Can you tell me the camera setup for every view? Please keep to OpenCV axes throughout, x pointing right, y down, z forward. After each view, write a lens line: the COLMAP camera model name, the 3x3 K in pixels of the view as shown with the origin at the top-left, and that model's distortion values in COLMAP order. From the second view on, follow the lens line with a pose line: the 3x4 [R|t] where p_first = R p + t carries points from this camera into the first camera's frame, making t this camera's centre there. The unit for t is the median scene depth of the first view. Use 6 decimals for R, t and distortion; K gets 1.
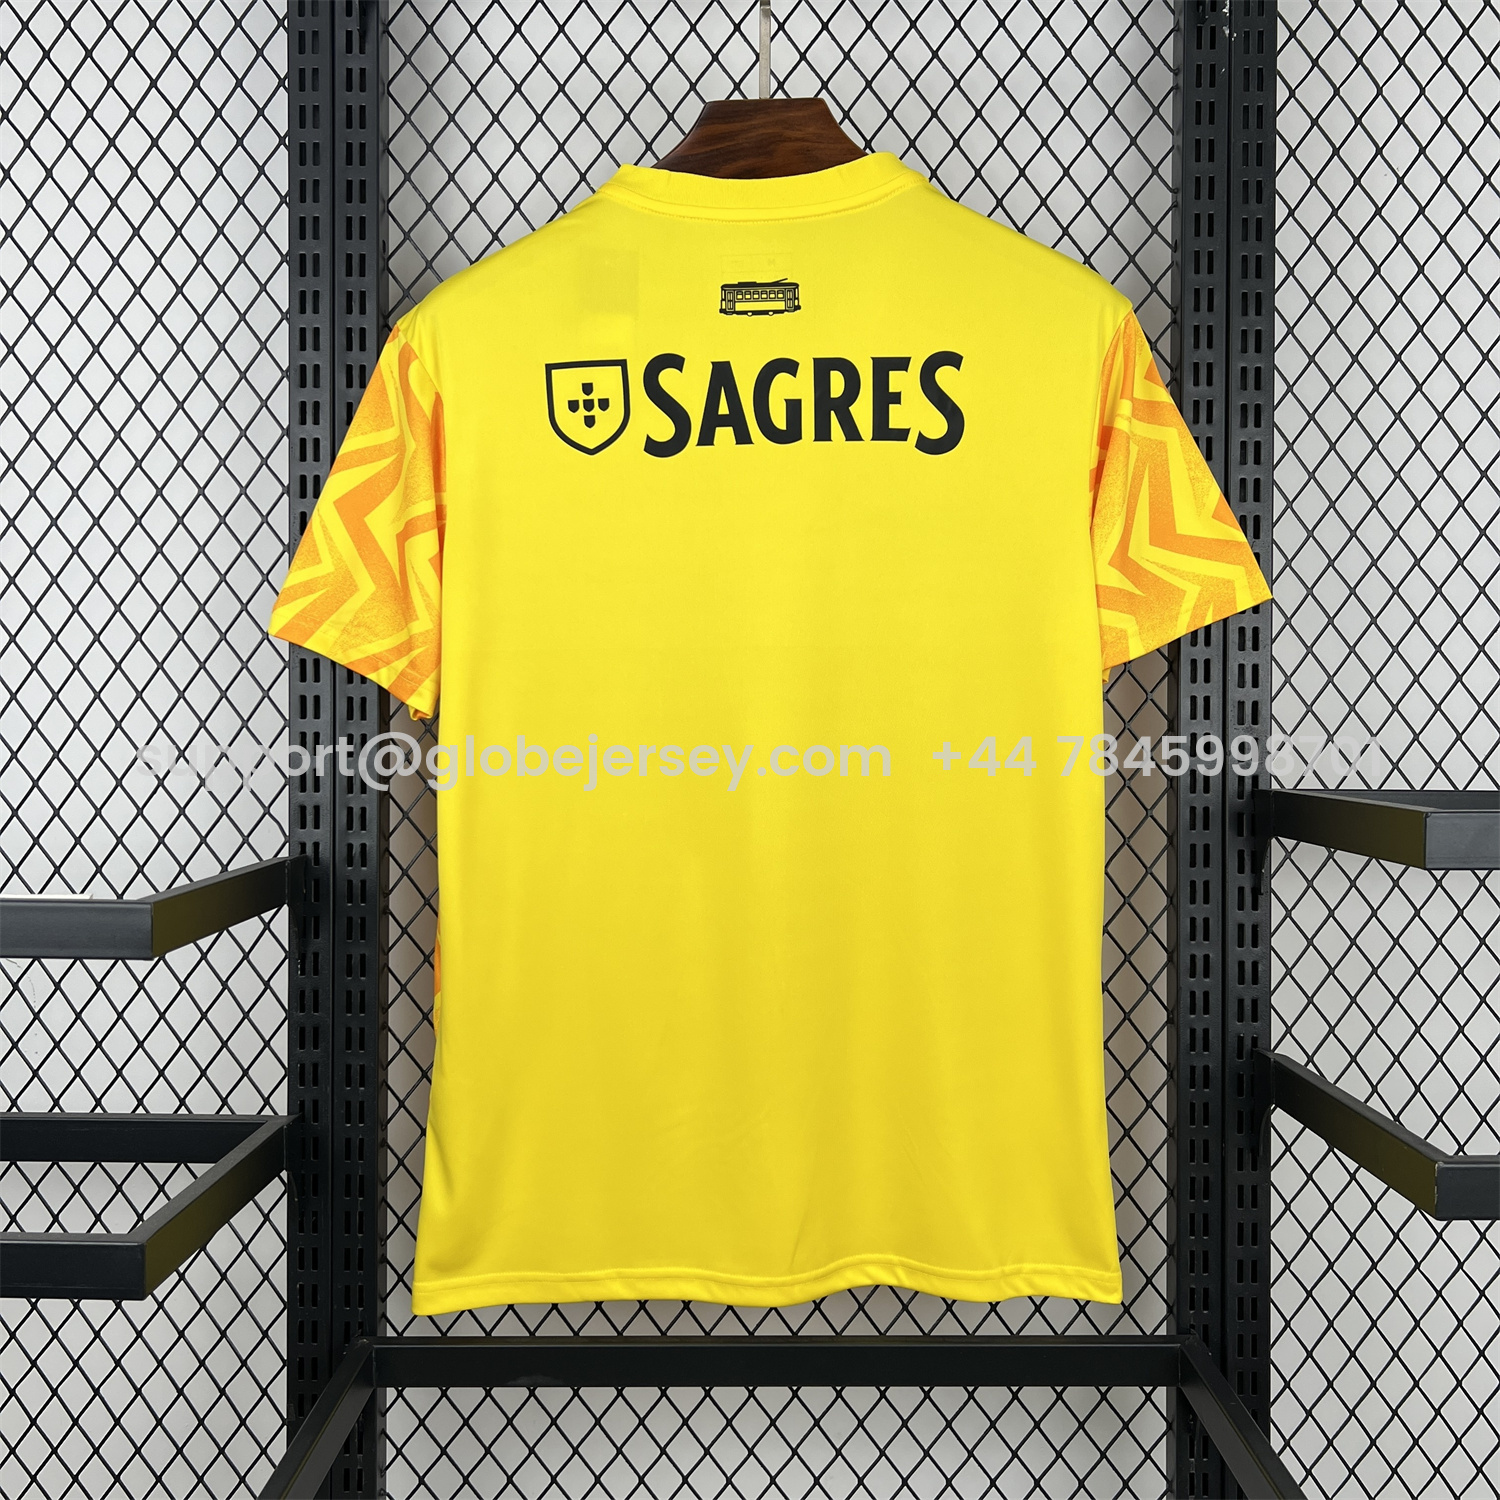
lens RADIAL K [[1372.5, 0, 750.0], [0, 1372.5, 750.0], [0, 0, 1]] dist [0.087285, -0.327228]
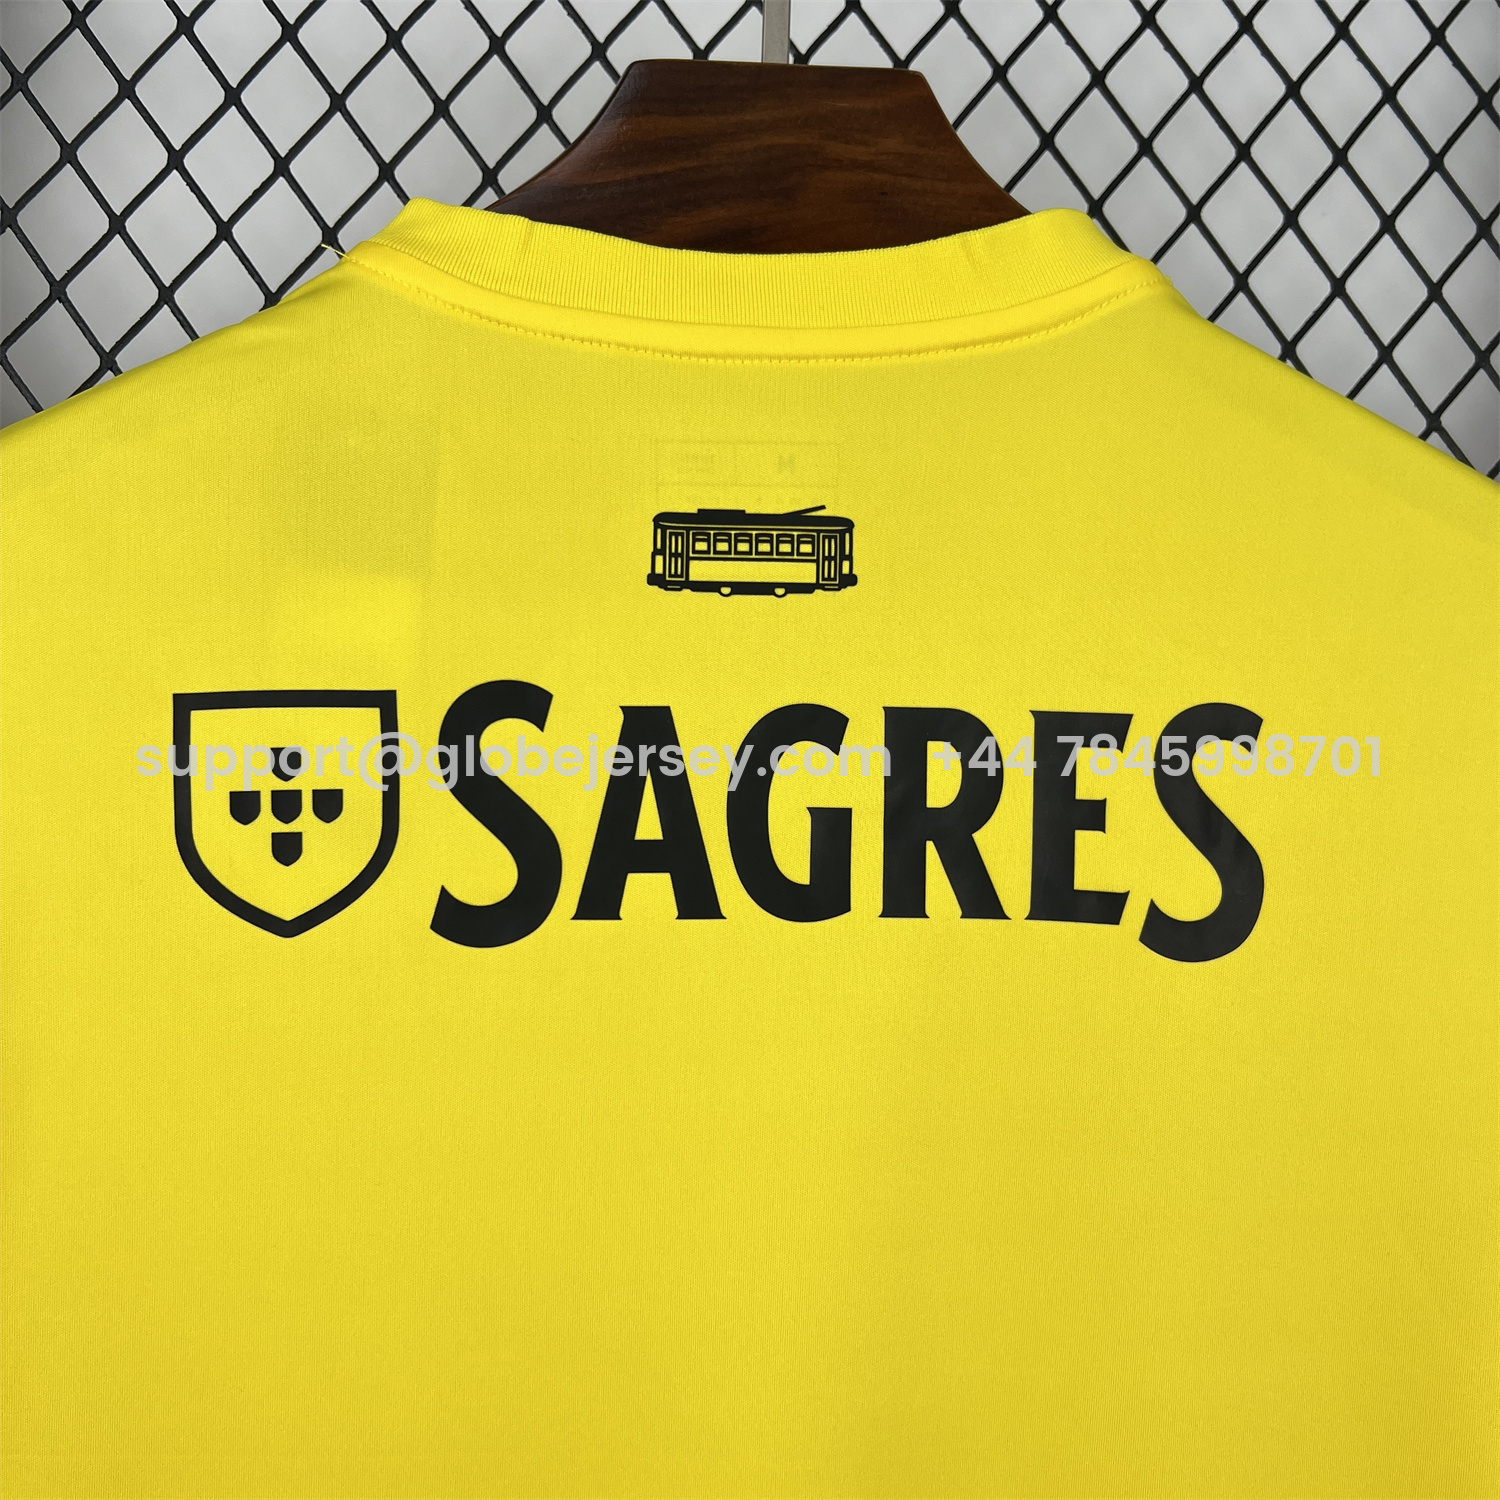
lens RADIAL K [[1486.4, 0, 750.0], [0, 1486.4, 750.0], [0, 0, 1]] dist [0.096647, -0.231062]
pose [[0.996423, 0.035497, 0.076685, -0.023600], [-0.025890, 0.992091, -0.122819, -0.218941], [-0.080438, 0.120395, 0.989462, 0.588094]]
